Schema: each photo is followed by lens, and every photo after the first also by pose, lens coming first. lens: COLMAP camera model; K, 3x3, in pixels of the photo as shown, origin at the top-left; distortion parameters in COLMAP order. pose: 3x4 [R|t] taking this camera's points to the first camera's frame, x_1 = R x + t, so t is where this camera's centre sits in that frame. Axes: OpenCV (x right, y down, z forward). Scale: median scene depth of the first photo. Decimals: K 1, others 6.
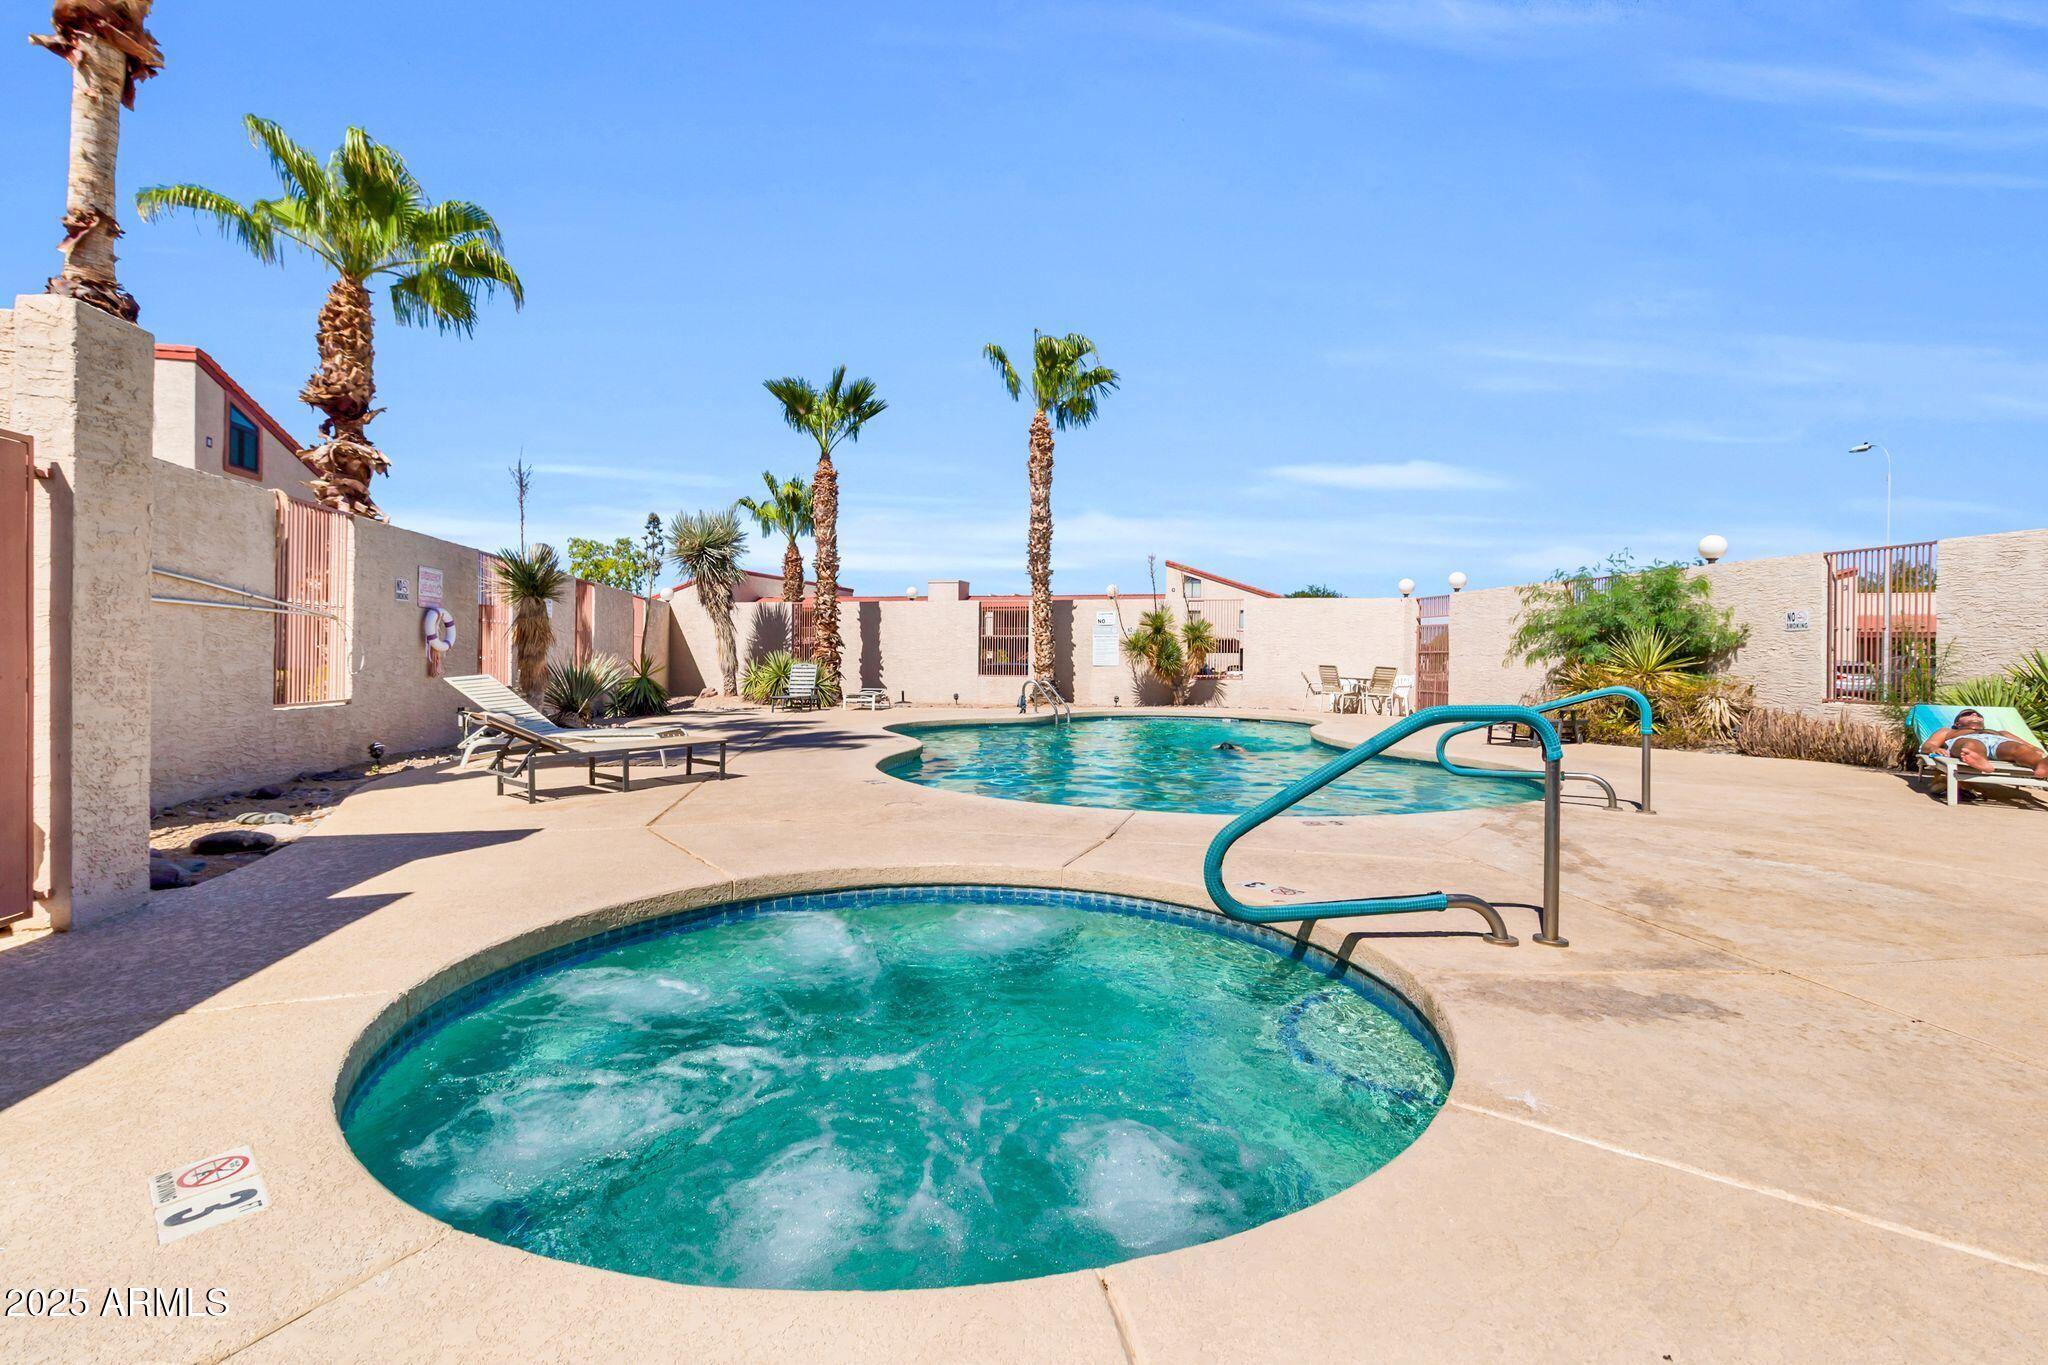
lens RADIAL K [[965.2, 0, 1029.1], [0, 965.2, 655.3], [0, 0, 1]] dist [0.003843, 0.000263]
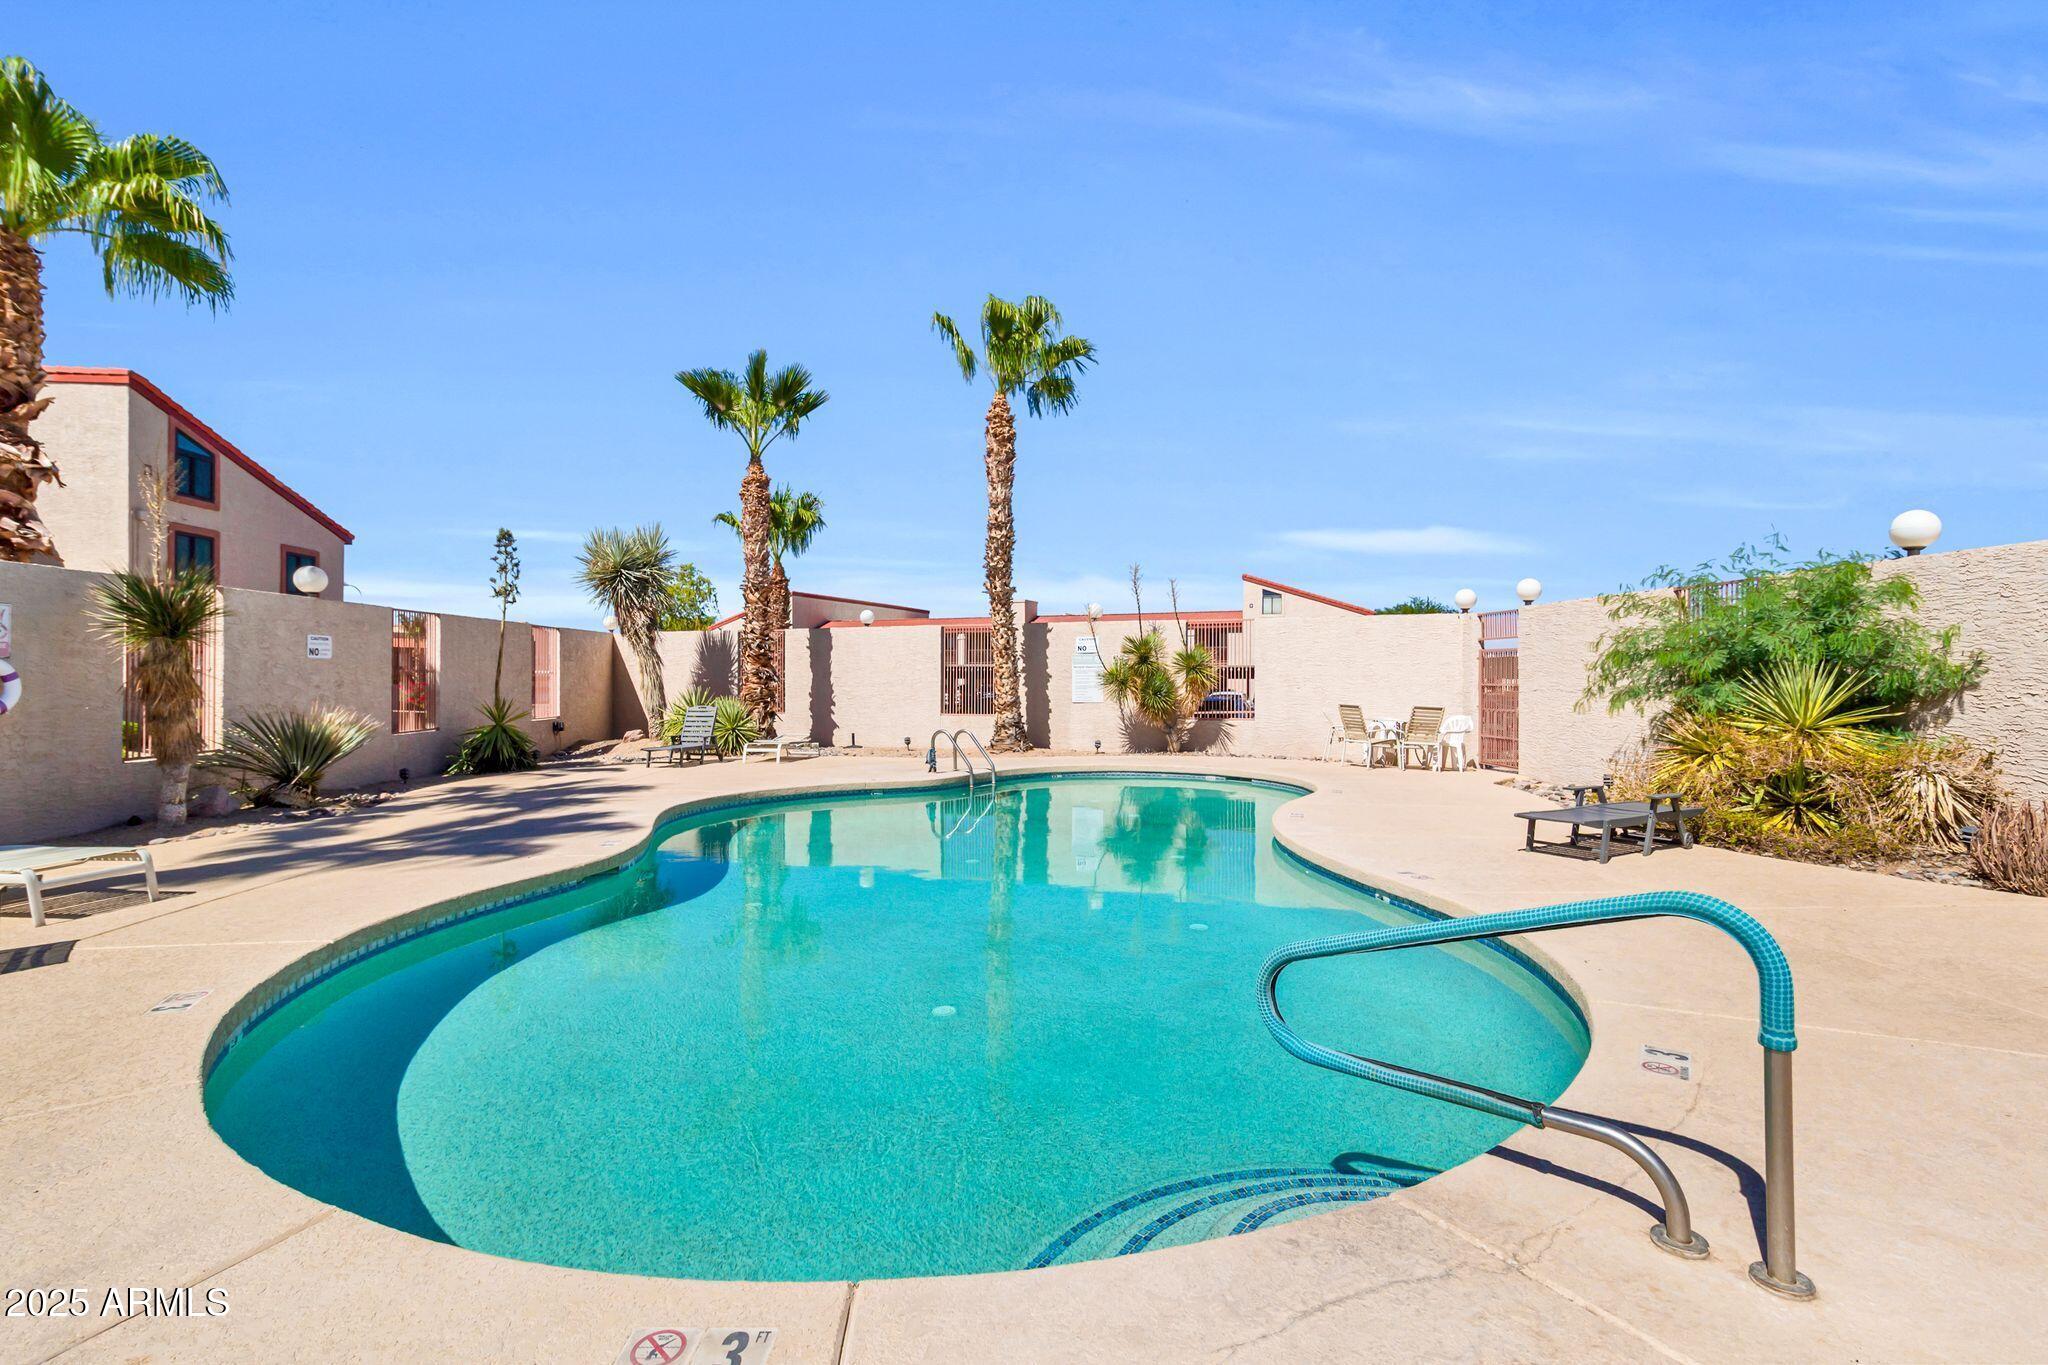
lens RADIAL K [[948.5, 0, 1032.3], [0, 948.5, 667.9], [0, 0, 1]] dist [0.003972, 0.000161]
pose [[0.992846, -0.010460, -0.118941, 0.135360], [0.009914, 0.999937, -0.005177, -0.015663], [0.118987, 0.003961, 0.992888, 0.205466]]
